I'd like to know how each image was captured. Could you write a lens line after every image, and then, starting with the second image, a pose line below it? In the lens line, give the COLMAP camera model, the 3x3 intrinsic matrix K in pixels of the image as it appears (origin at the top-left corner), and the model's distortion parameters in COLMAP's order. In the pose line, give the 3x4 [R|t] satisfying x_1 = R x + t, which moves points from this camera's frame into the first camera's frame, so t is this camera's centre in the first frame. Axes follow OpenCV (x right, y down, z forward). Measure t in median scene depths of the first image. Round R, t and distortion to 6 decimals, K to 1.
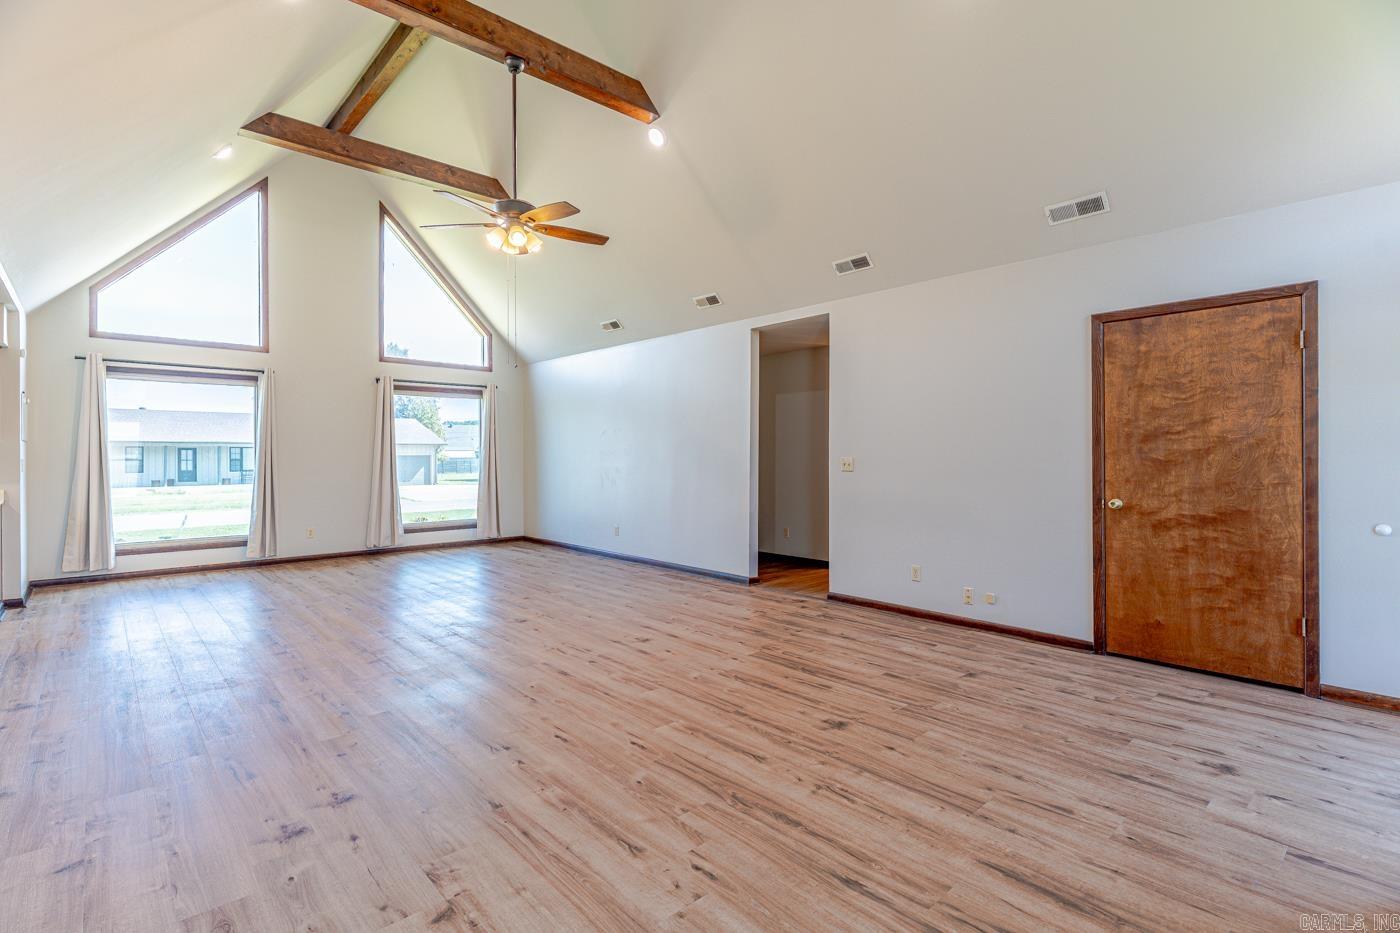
lens RADIAL K [[676.8, 0, 700.6], [0, 676.8, 447.8], [0, 0, 1]] dist [0.002202, -0.000362]
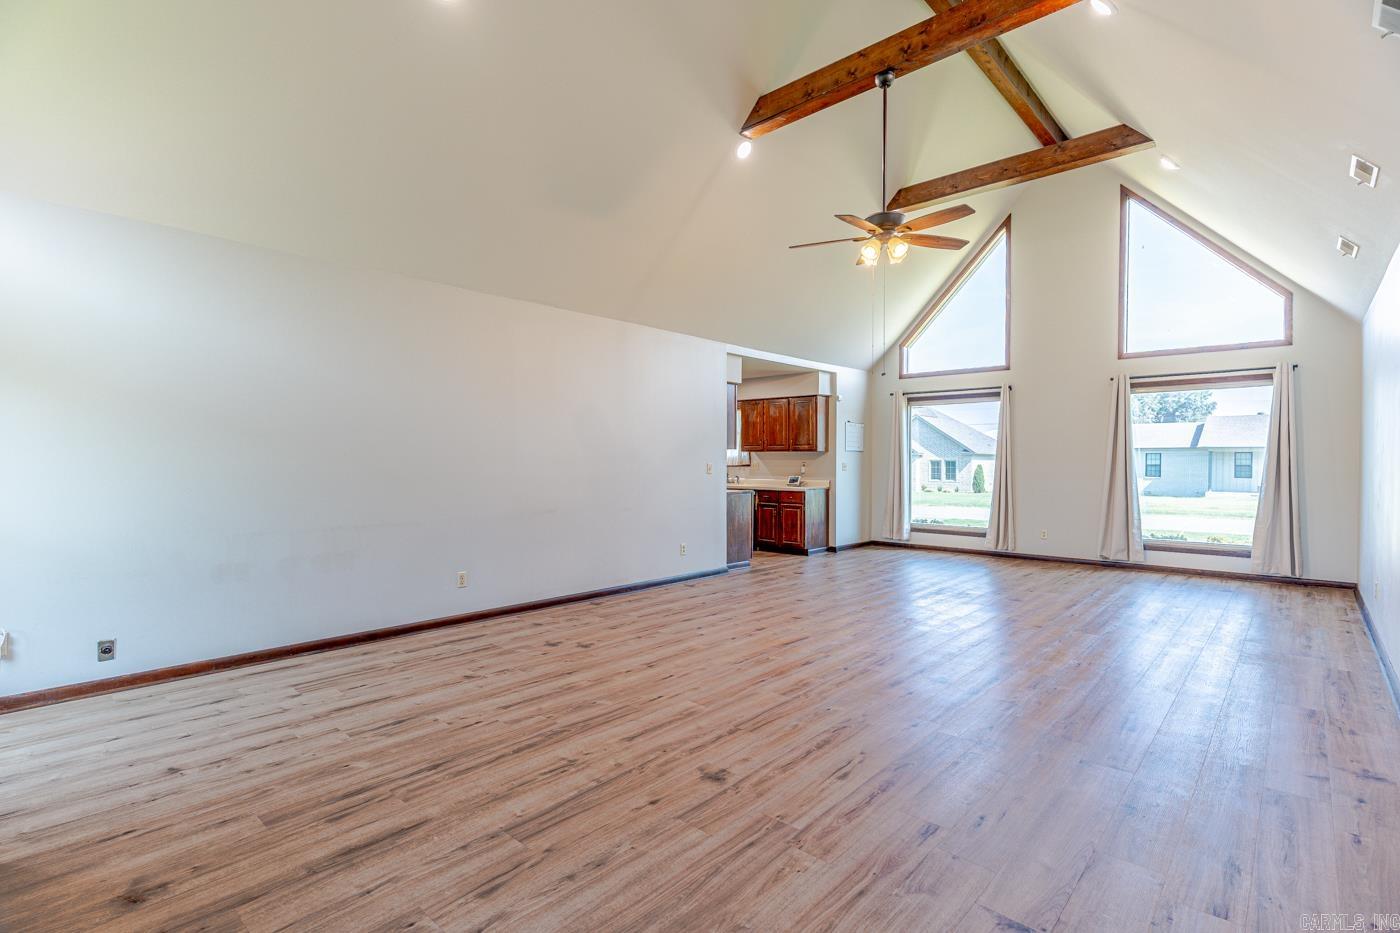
lens RADIAL K [[676.8, 0, 693.8], [0, 676.8, 461.2], [0, 0, 1]] dist [0.002202, -0.000362]
pose [[0.070759, 0.002390, -0.997491, 0.619516], [0.009881, 0.999946, 0.003097, 0.004238], [0.997445, -0.010075, 0.070731, 0.539448]]
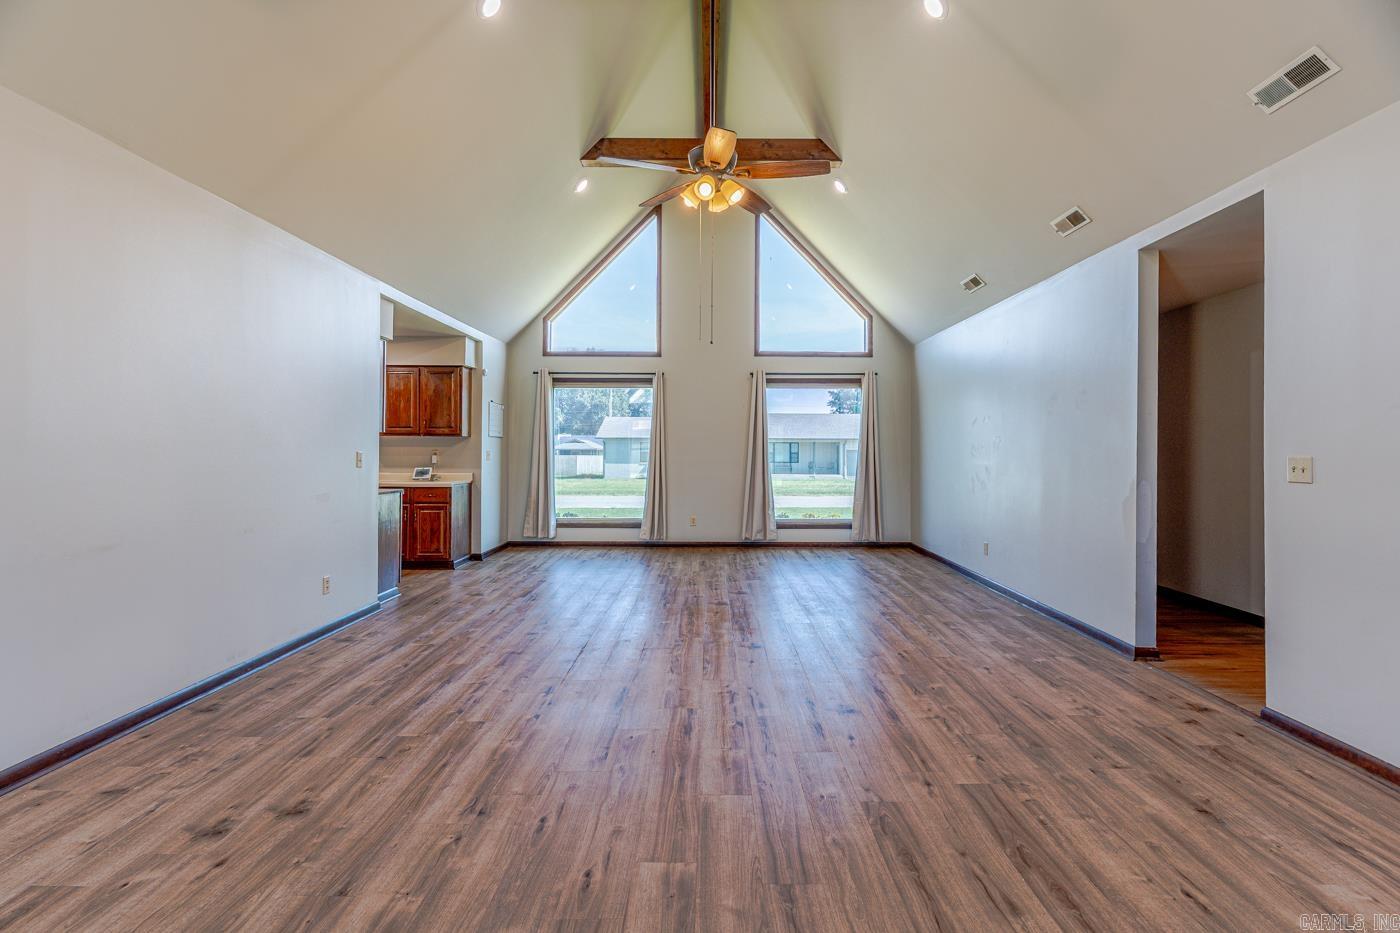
lens RADIAL K [[676.8, 0, 707.2], [0, 676.8, 438.4], [0, 0, 1]] dist [0.002202, -0.000362]
pose [[0.730157, -0.006738, -0.683247, 0.250909], [0.003119, 0.999974, -0.006528, 0.002428], [0.683273, 0.002635, 0.730159, 0.322324]]
